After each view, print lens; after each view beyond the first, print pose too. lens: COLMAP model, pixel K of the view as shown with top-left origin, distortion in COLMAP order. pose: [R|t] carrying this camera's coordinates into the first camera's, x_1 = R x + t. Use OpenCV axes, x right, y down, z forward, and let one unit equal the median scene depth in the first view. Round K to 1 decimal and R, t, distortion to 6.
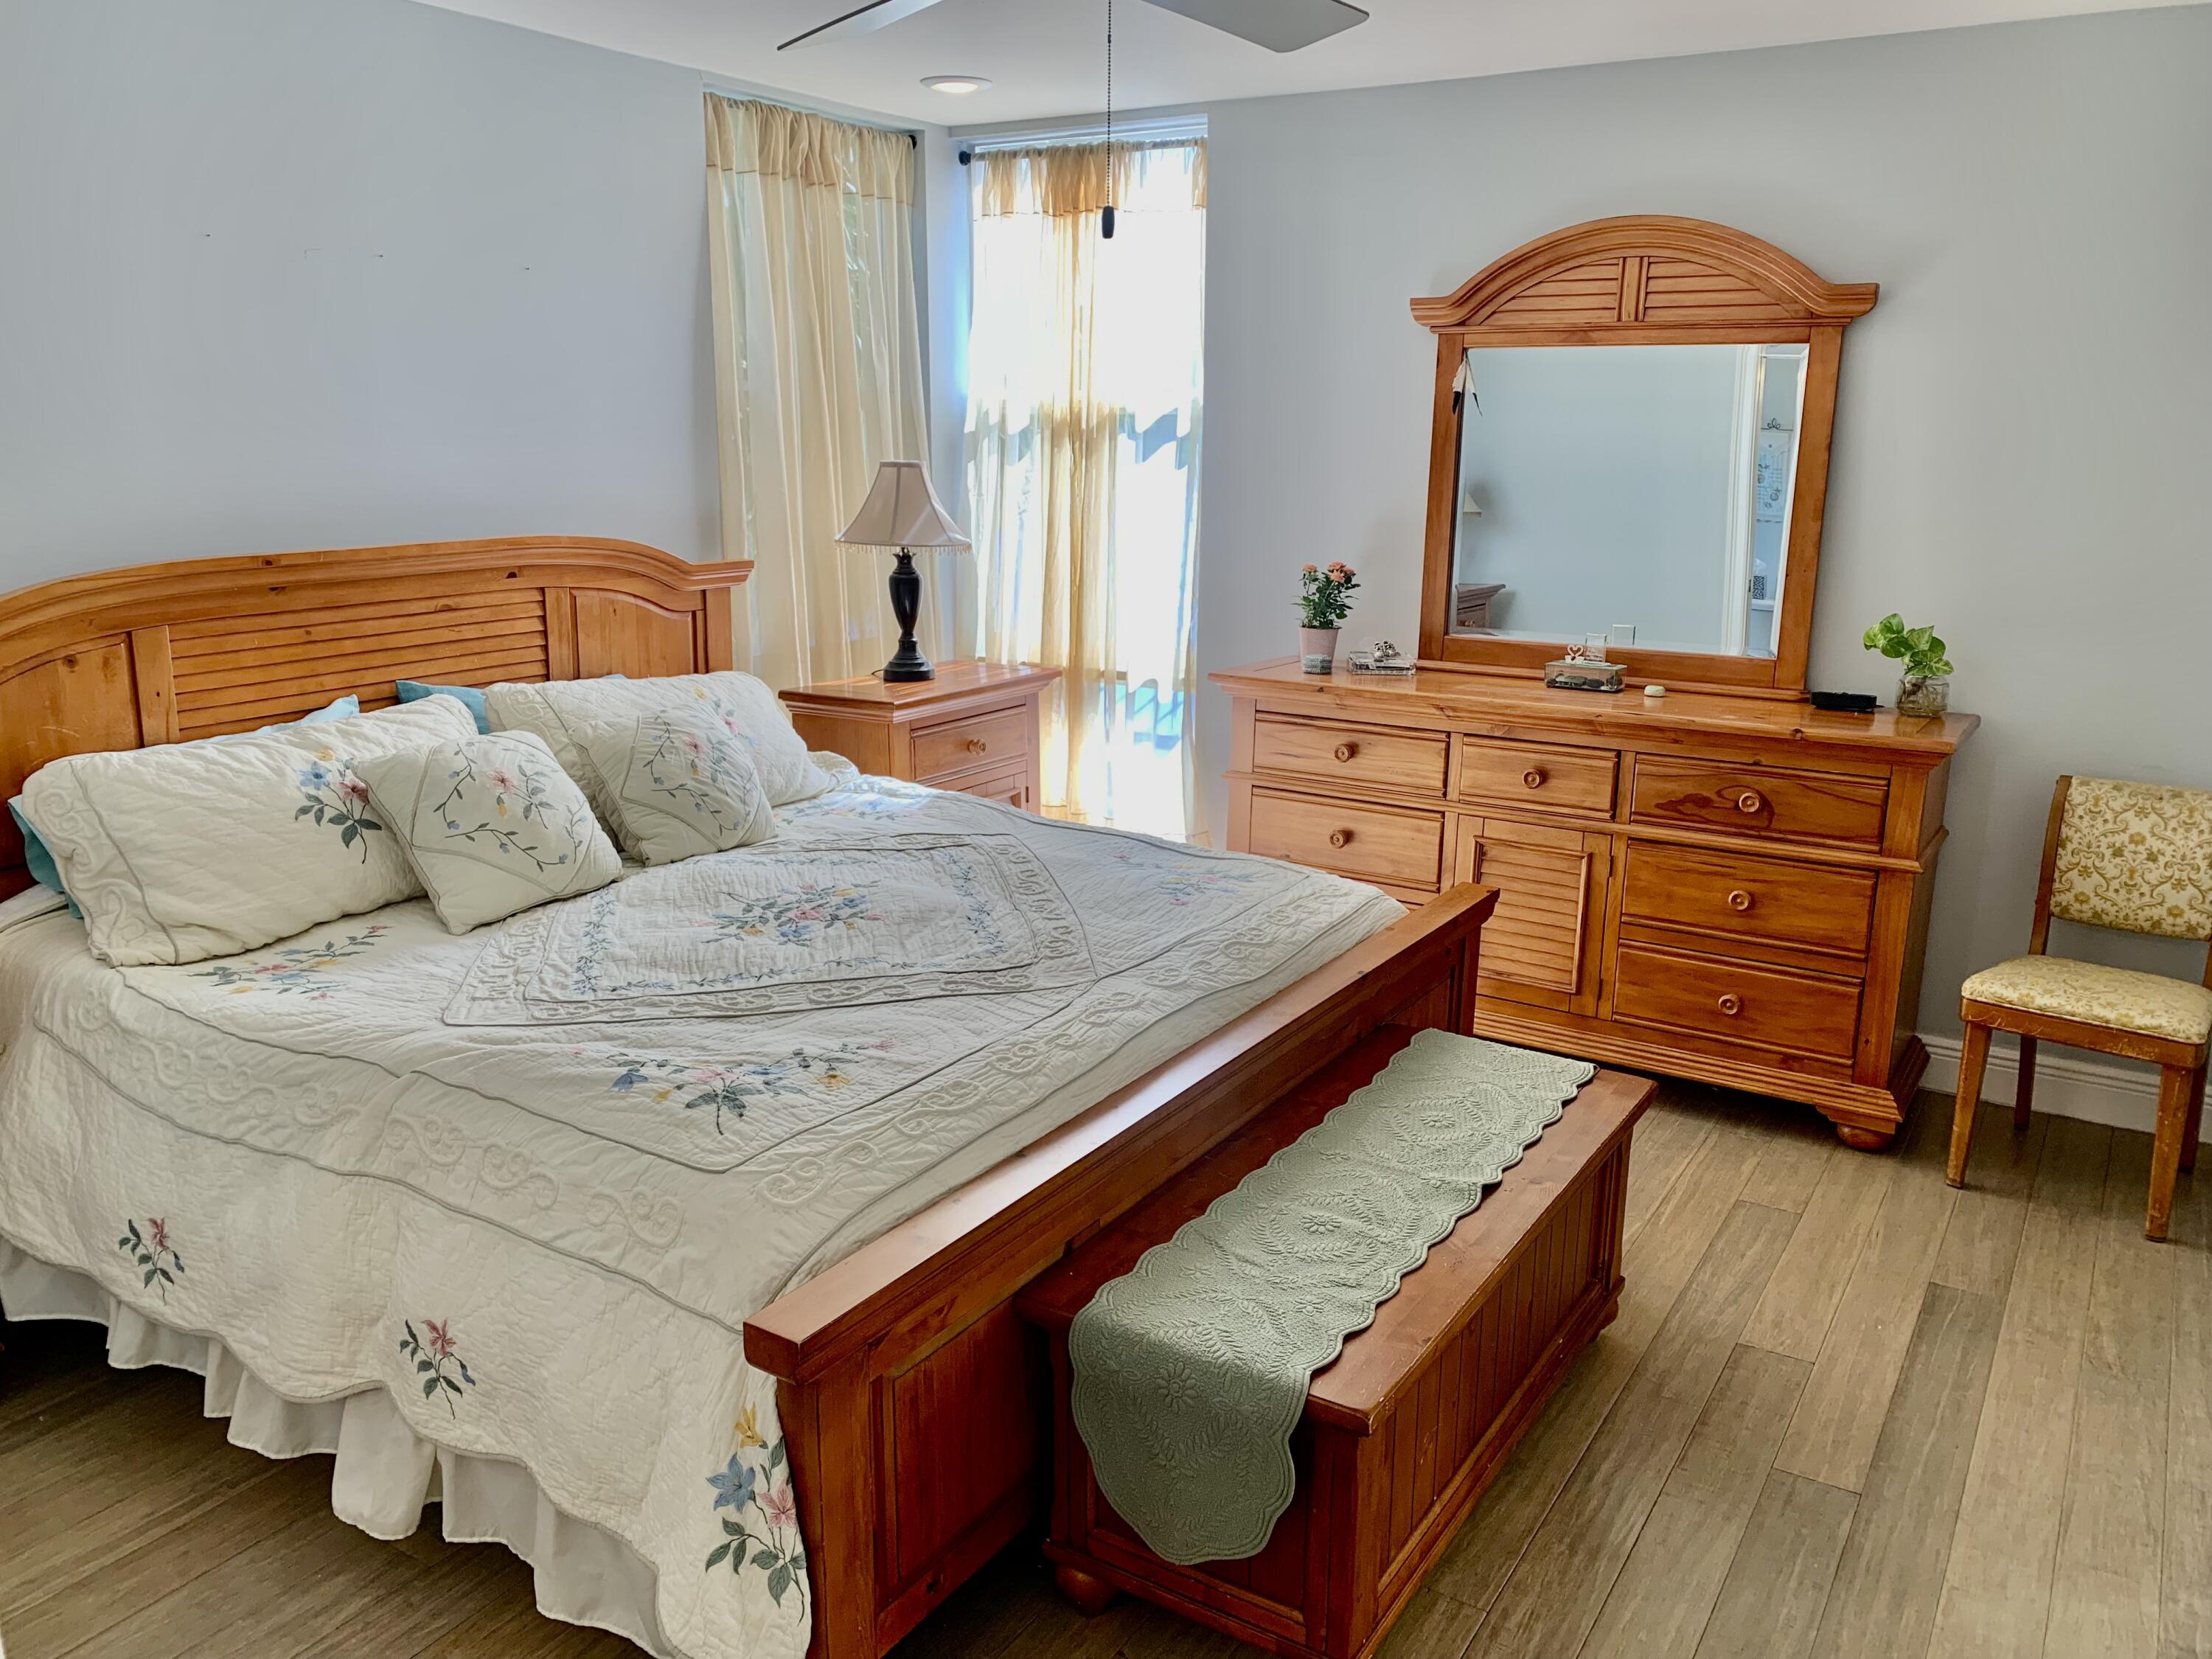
lens RADIAL K [[1712.1, 0, 1114.4], [0, 1712.1, 834.5], [0, 0, 1]] dist [0.059471, -0.080735]
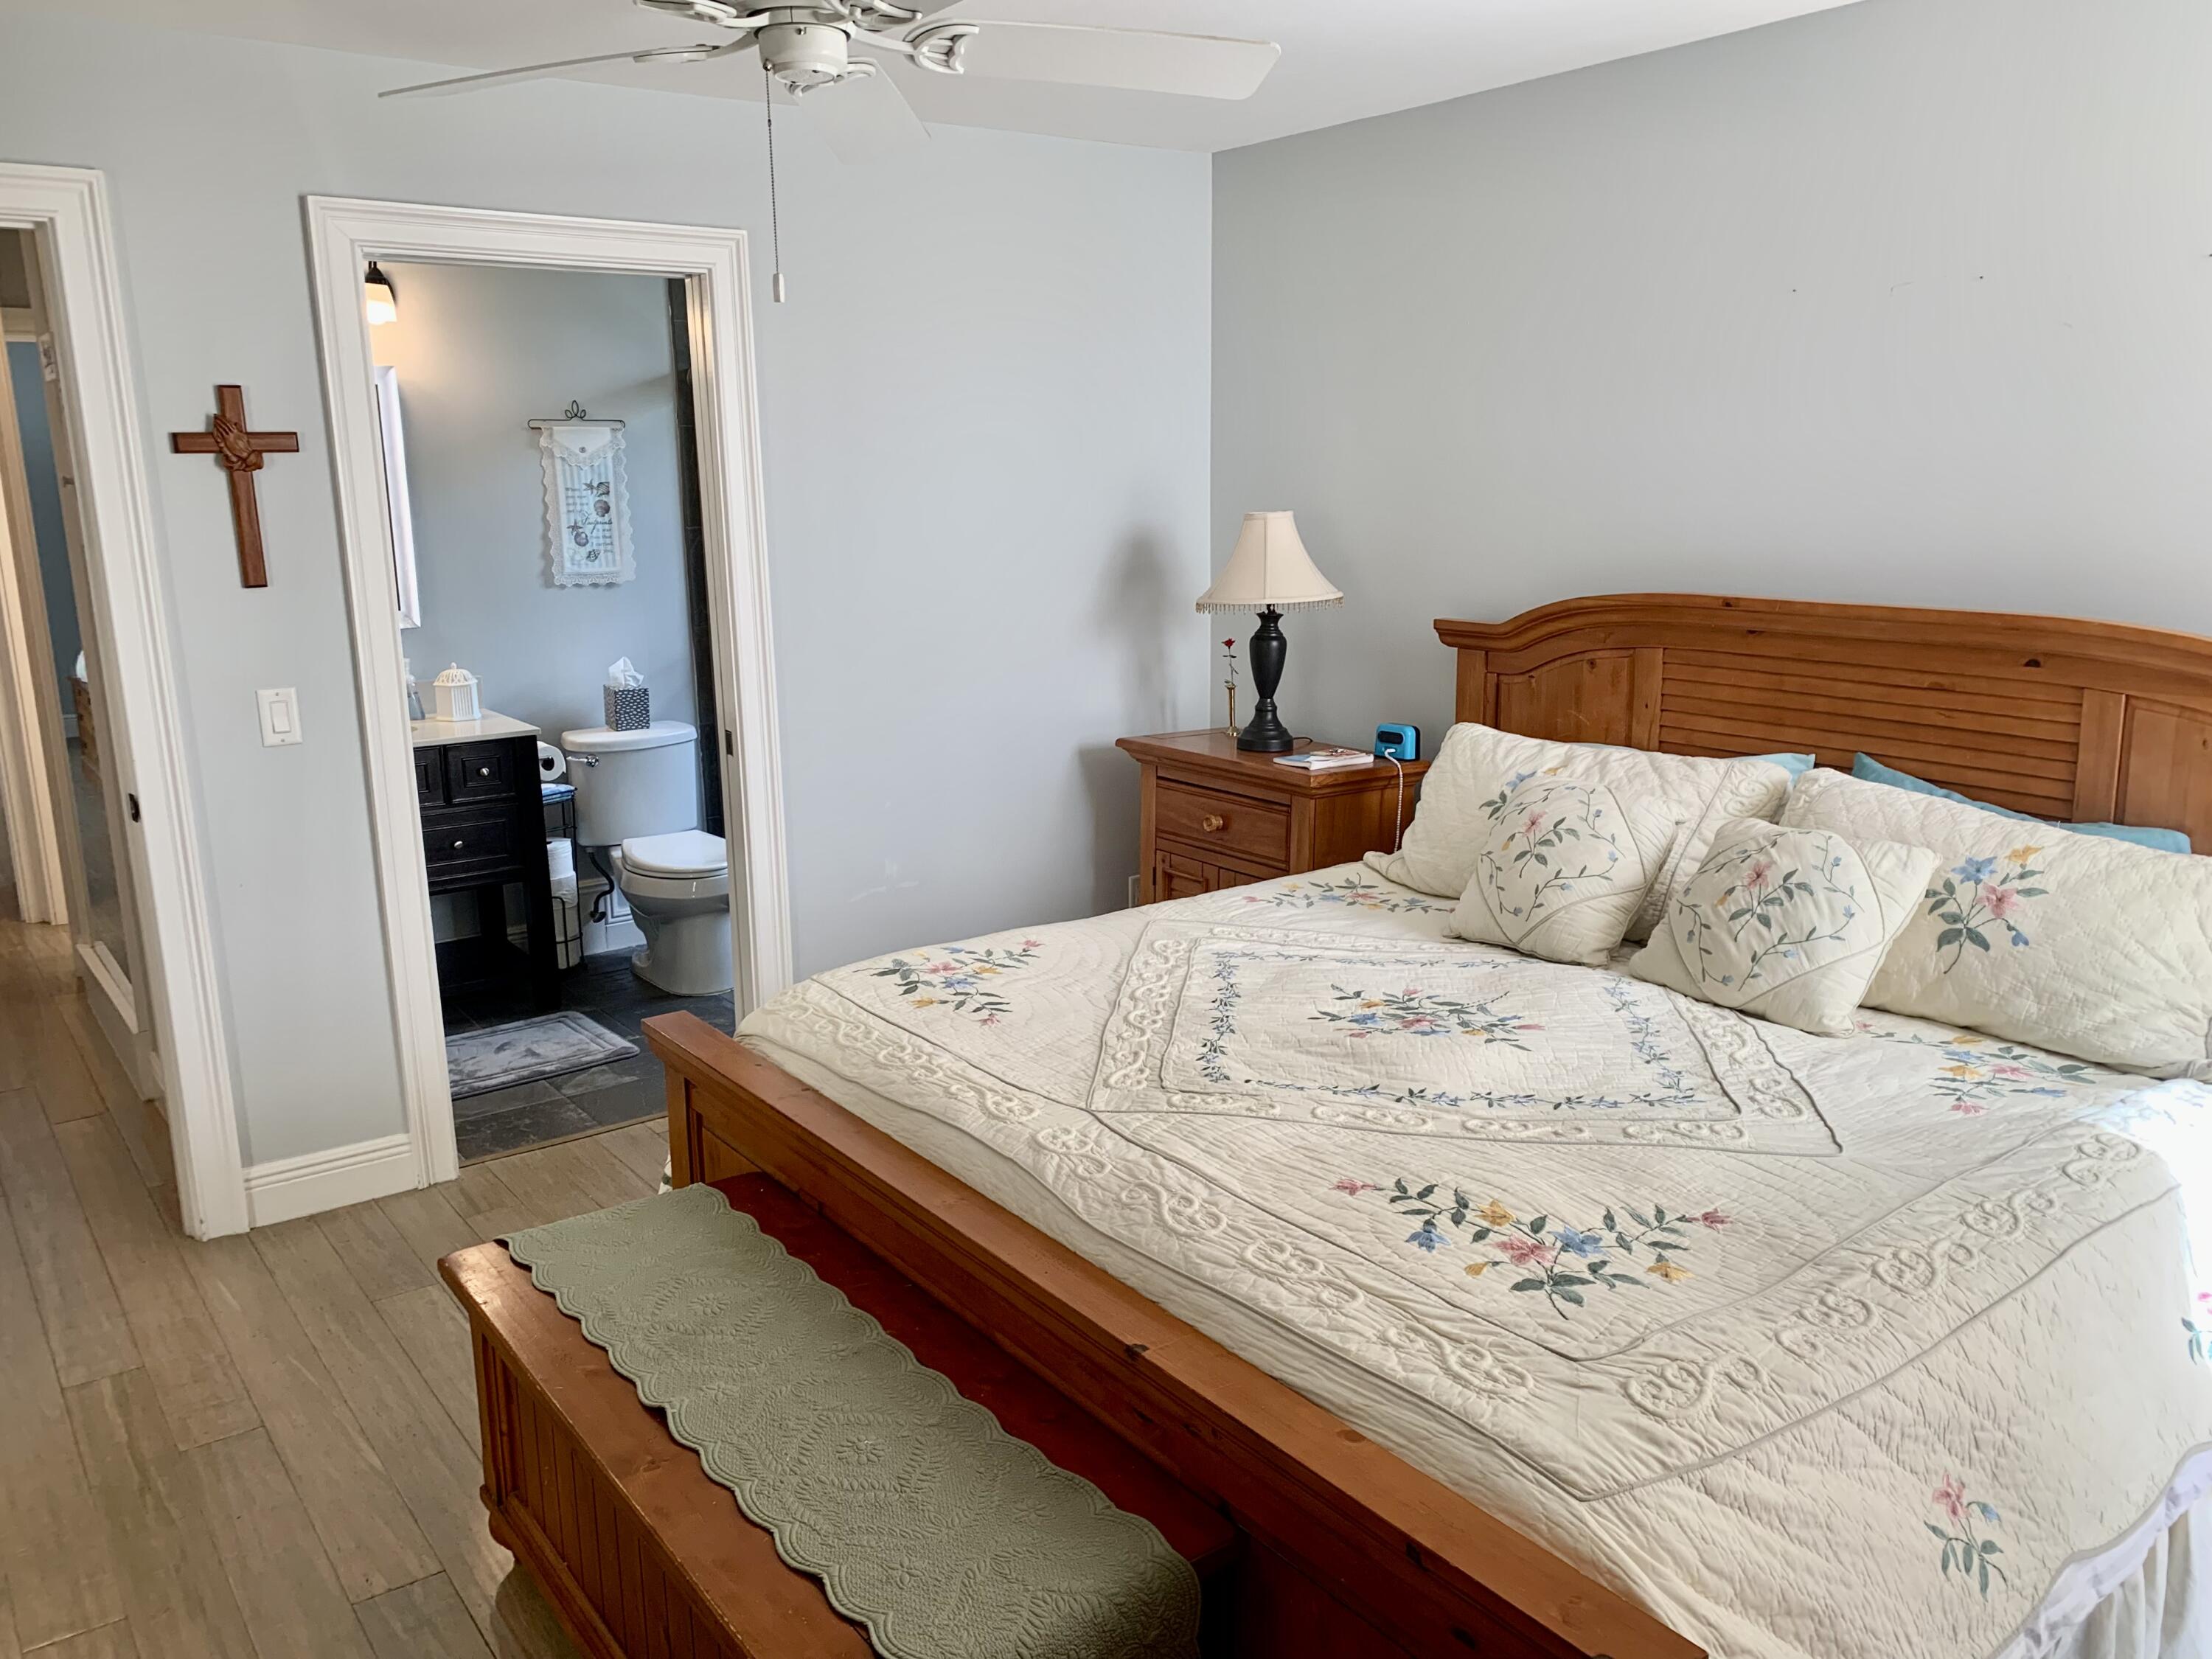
lens RADIAL K [[1712.1, 0, 1114.4], [0, 1712.1, 834.5], [0, 0, 1]] dist [0.059471, -0.080735]
pose [[-0.361292, 0.194821, -0.911873, 0.648243], [-0.220307, 0.932408, 0.286496, -0.256671], [0.906054, 0.304400, -0.293951, 1.065970]]
